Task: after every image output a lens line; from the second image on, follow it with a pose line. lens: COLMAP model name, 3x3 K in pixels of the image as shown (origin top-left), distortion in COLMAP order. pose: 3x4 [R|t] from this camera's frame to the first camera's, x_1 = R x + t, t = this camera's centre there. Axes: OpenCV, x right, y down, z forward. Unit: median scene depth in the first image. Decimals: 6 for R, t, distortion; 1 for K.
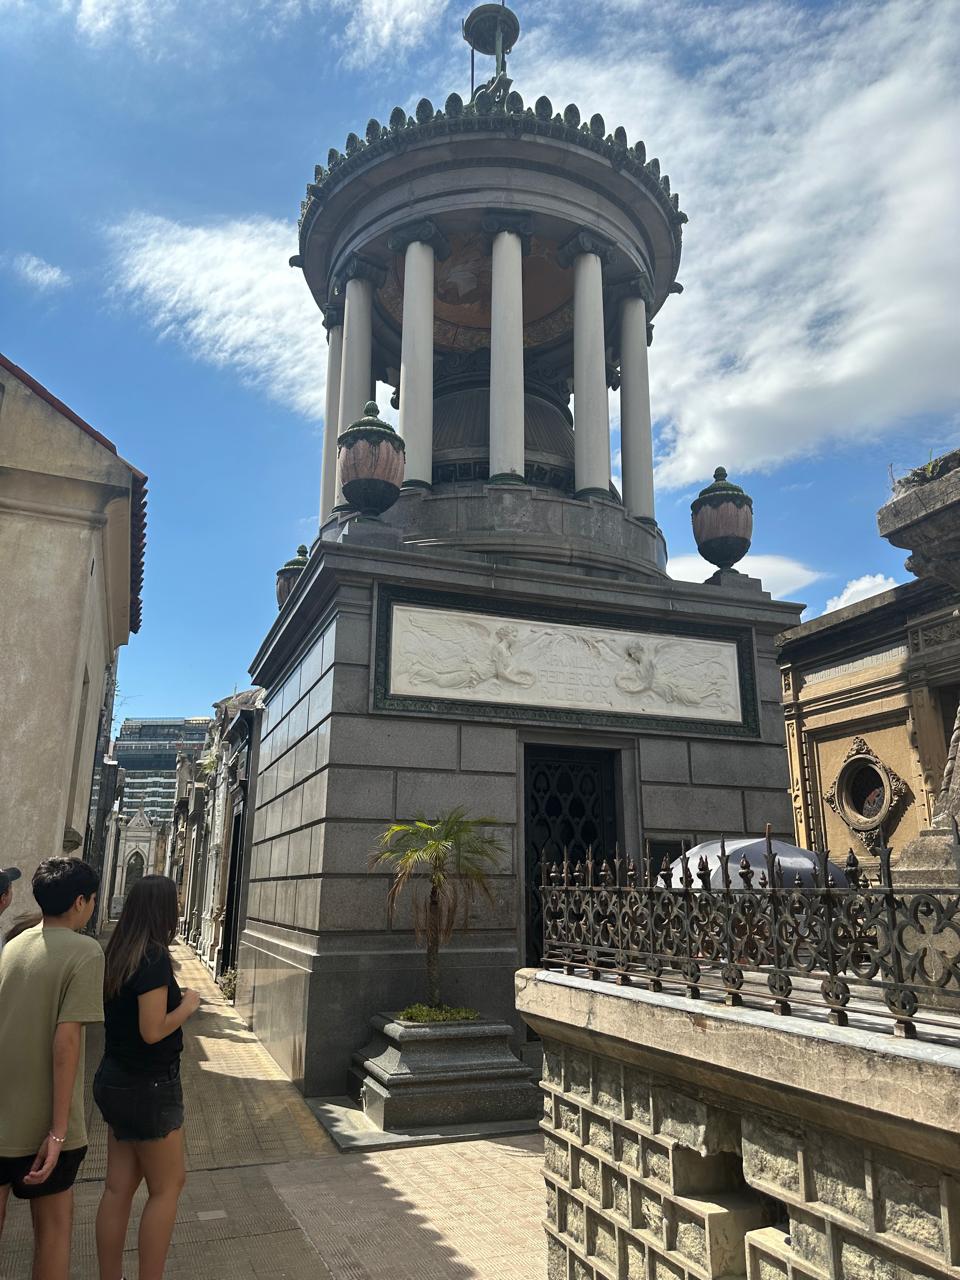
lens RADIAL K [[892.6, 0, 474.6], [0, 892.6, 644.2], [0, 0, 1]] dist [0.096251, -0.151203]
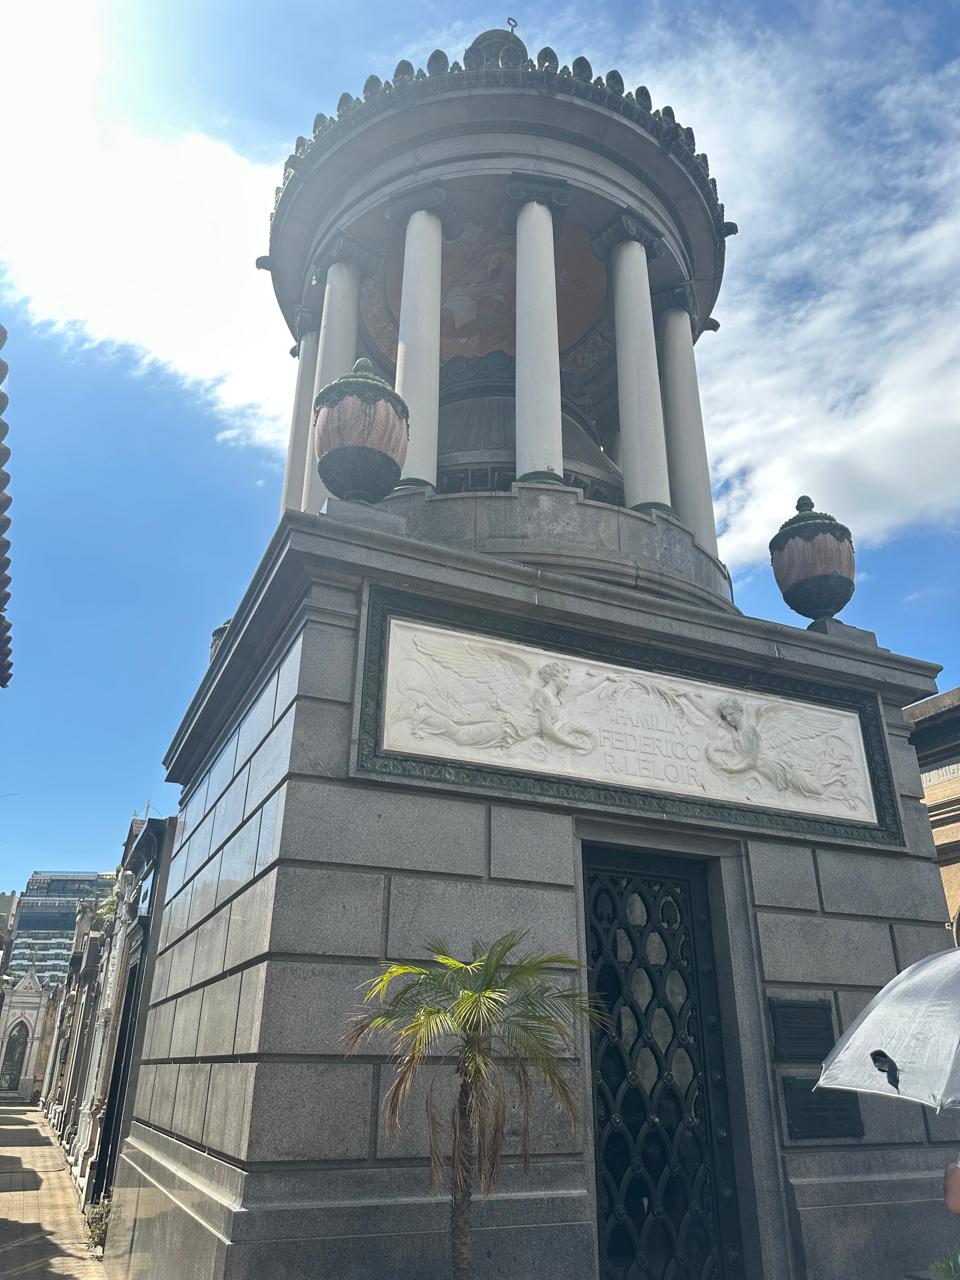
lens RADIAL K [[892.6, 0, 474.6], [0, 892.6, 644.2], [0, 0, 1]] dist [0.096251, -0.151203]
pose [[0.997337, 0.033470, 0.064800, -0.065099], [-0.021835, 0.984755, -0.172573, 0.079814], [-0.069588, 0.170698, 0.982863, 0.319286]]
